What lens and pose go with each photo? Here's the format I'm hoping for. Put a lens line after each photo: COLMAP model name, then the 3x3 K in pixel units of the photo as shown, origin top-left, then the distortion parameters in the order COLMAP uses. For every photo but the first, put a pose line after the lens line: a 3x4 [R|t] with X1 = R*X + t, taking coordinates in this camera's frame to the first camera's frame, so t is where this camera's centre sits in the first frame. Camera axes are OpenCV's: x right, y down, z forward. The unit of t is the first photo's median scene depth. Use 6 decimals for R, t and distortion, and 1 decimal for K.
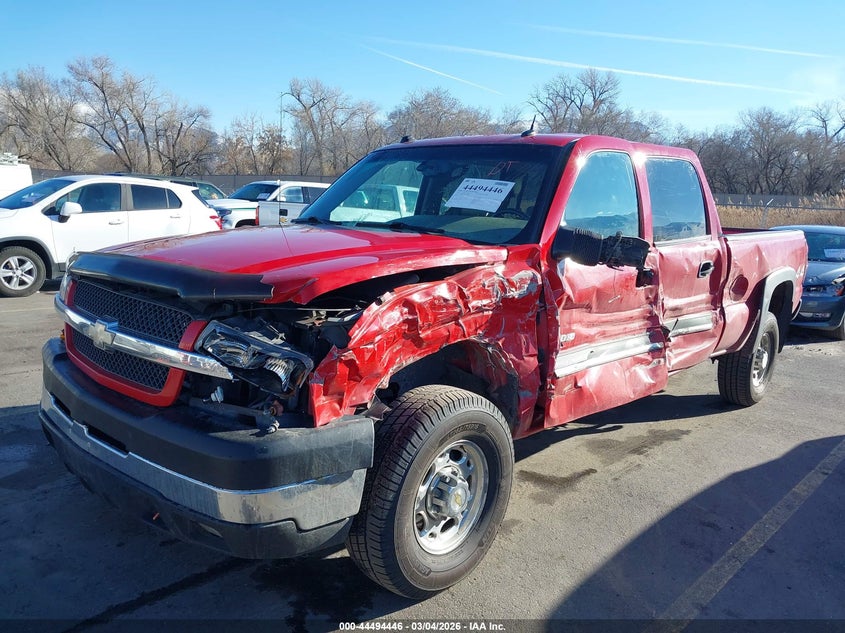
lens RADIAL K [[658.0, 0, 422.8], [0, 658.0, 316.6], [0, 0, 1]] dist [0.006784, -0.004174]
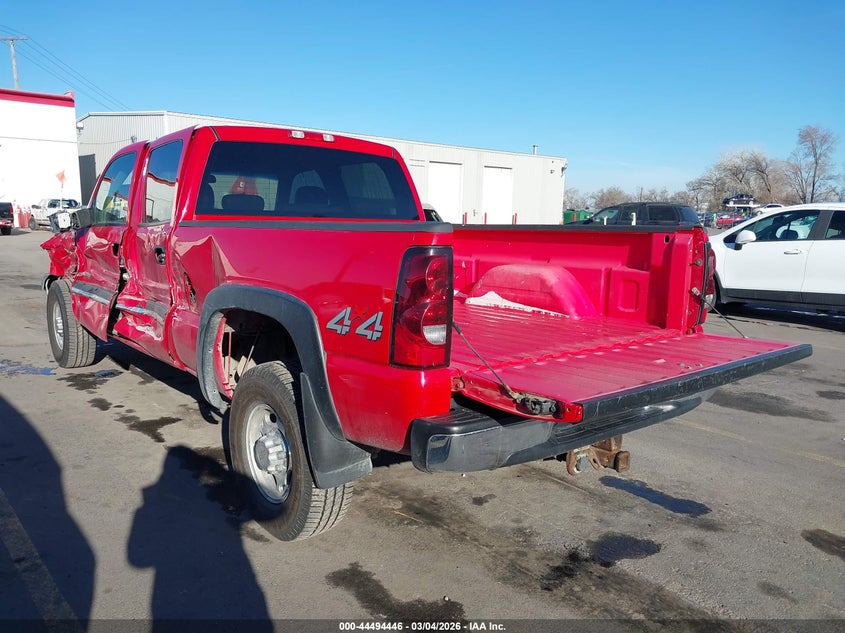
lens RADIAL K [[658.0, 0, 422.5], [0, 658.0, 316.6], [0, 0, 1]] dist [0.006784, -0.004174]
pose [[-0.084783, 0.109703, -0.990342, 0.745028], [-0.192666, 0.973358, 0.124316, -0.105936], [0.977595, 0.201345, -0.061388, 0.850794]]
